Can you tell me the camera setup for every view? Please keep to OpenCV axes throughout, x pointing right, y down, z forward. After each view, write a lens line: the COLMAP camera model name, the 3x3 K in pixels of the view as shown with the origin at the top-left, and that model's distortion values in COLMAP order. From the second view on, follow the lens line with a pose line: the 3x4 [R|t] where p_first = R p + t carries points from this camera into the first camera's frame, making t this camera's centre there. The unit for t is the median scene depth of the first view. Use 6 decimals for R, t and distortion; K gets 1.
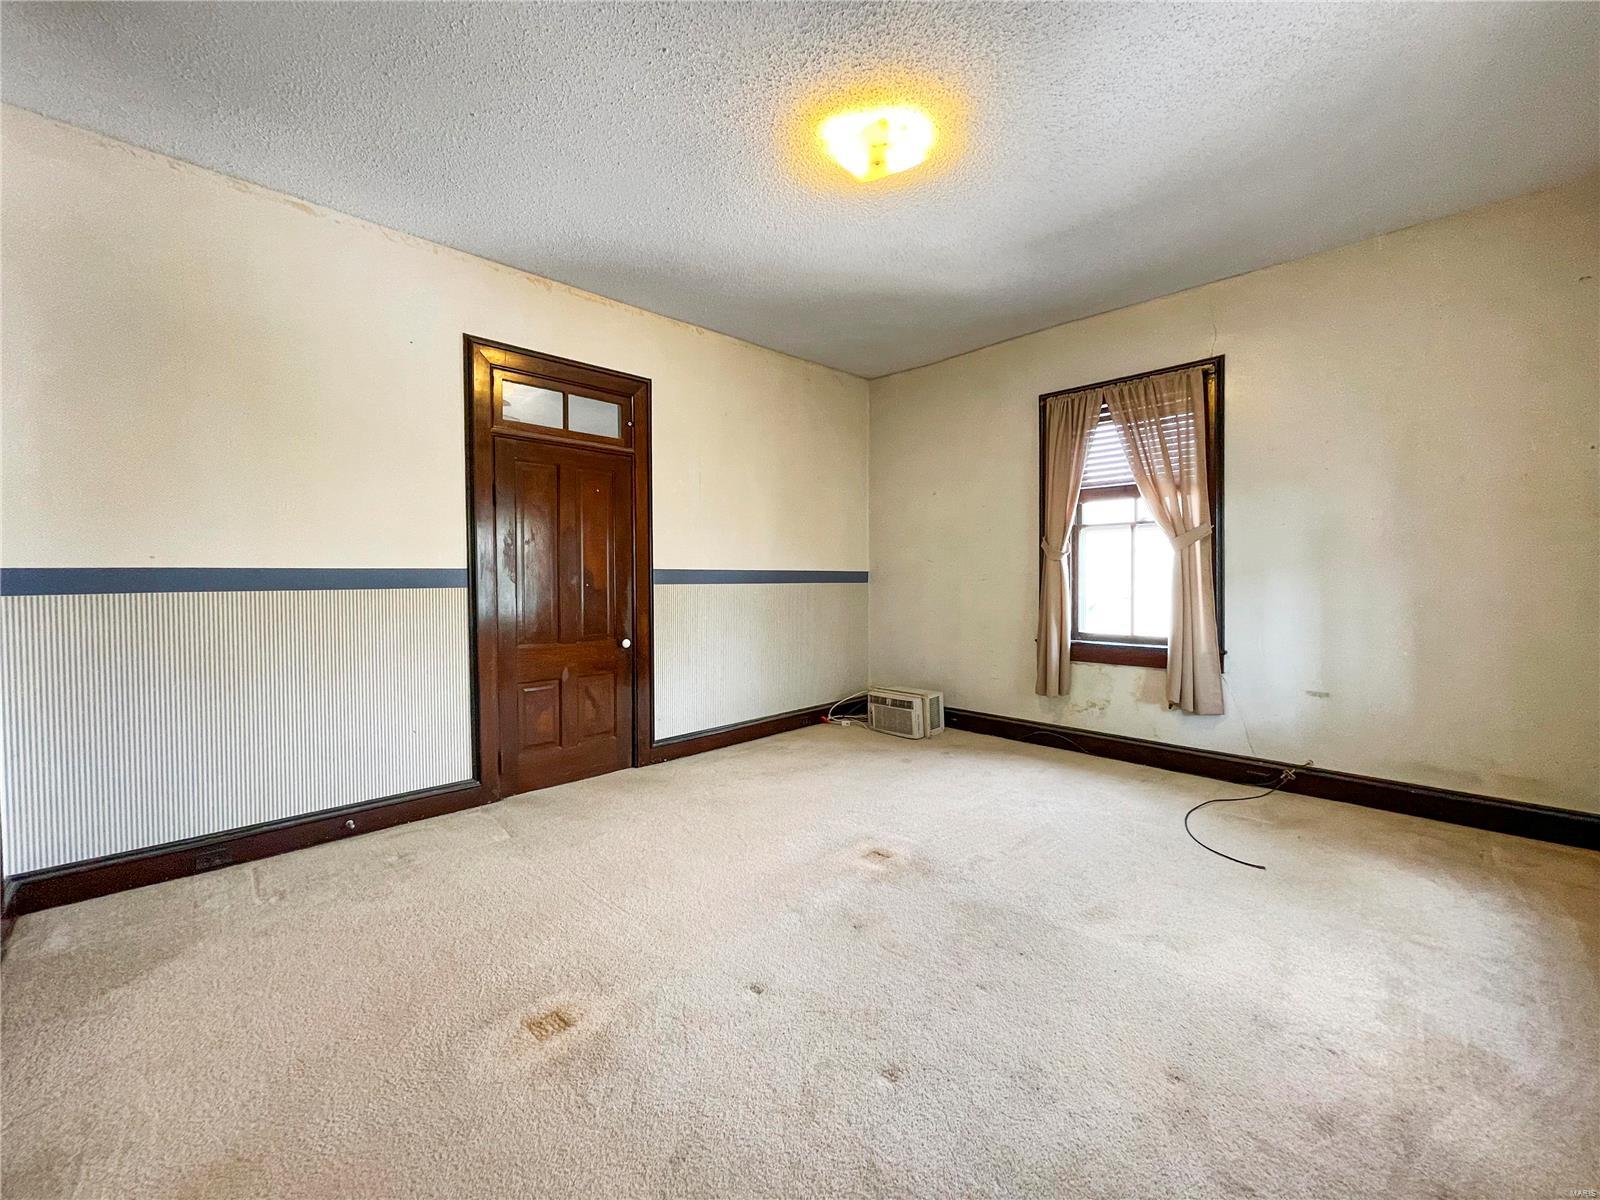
lens RADIAL K [[648.8, 0, 800.0], [0, 648.8, 600.0], [0, 0, 1]] dist [-0.000656, -0.000063]
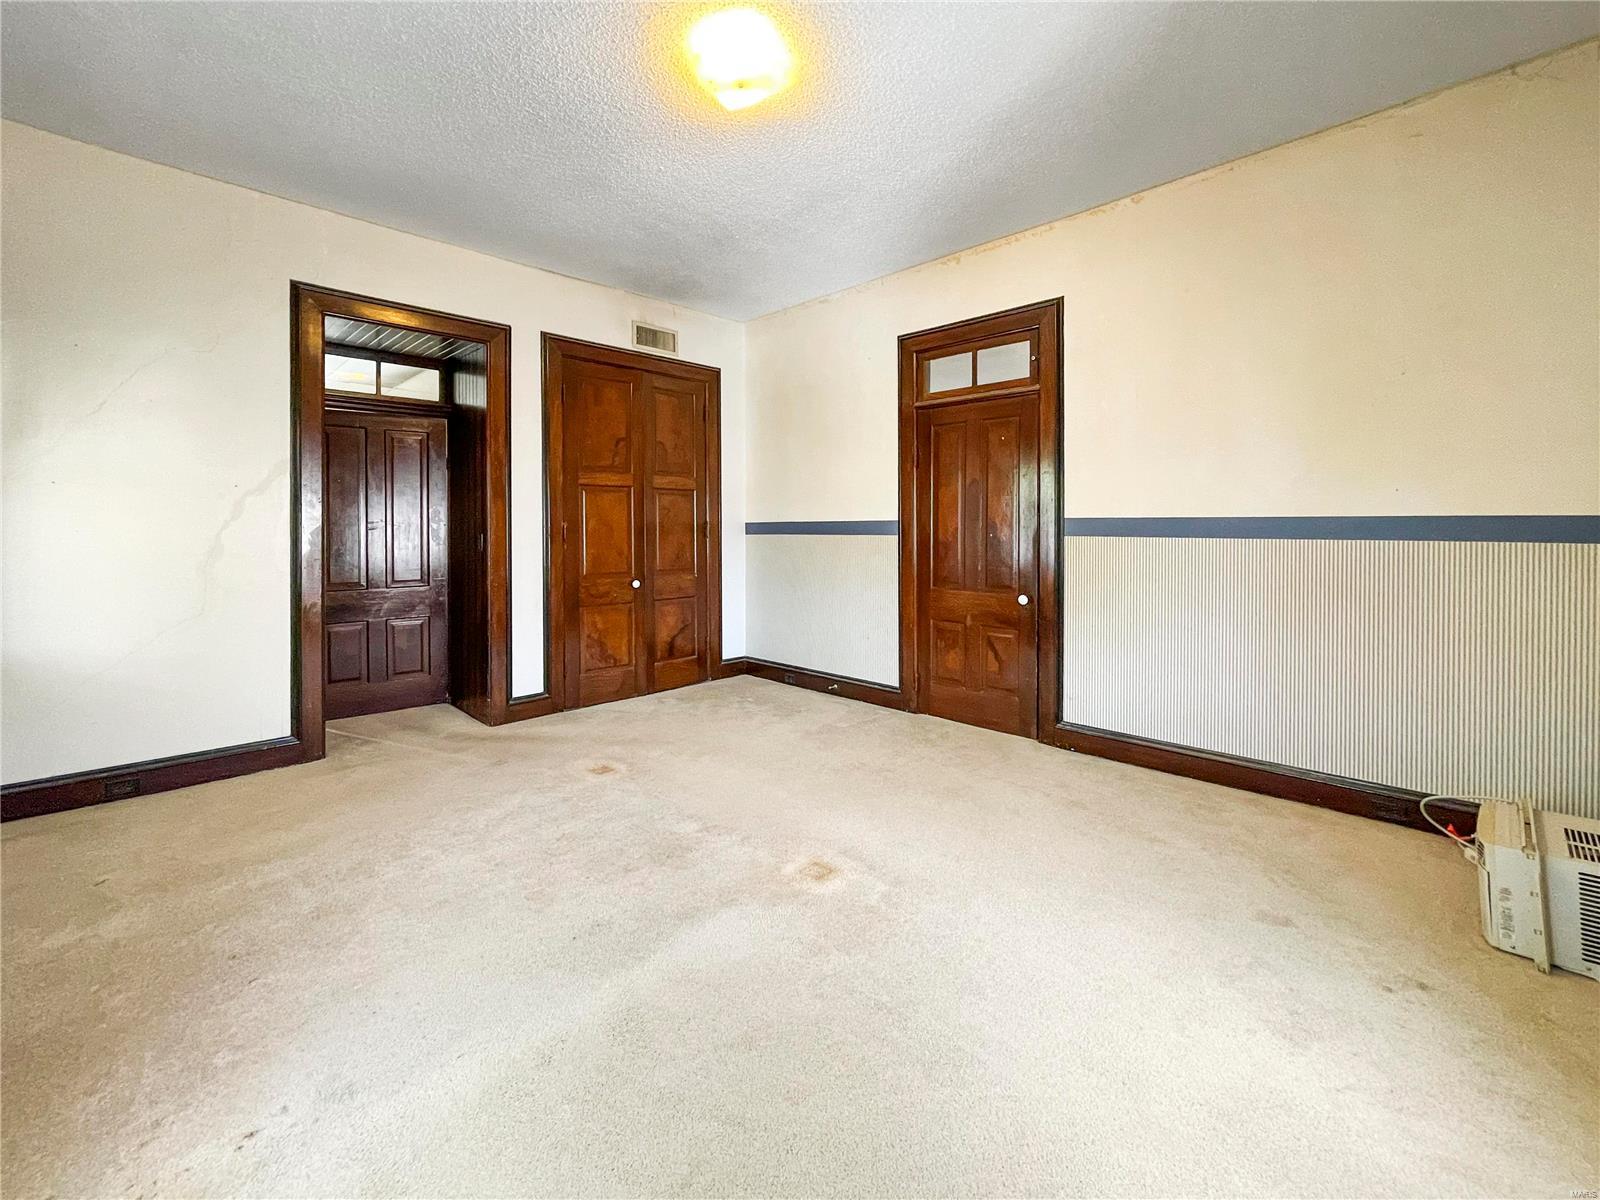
lens RADIAL K [[669.9, 0, 801.0], [0, 669.9, 535.6], [0, 0, 1]] dist [-0.000567, -0.000091]
pose [[0.016558, 0.015270, -0.999746, 0.672864], [-0.036391, 0.999230, 0.014659, -0.026235], [0.999200, 0.036139, 0.017101, 0.671516]]
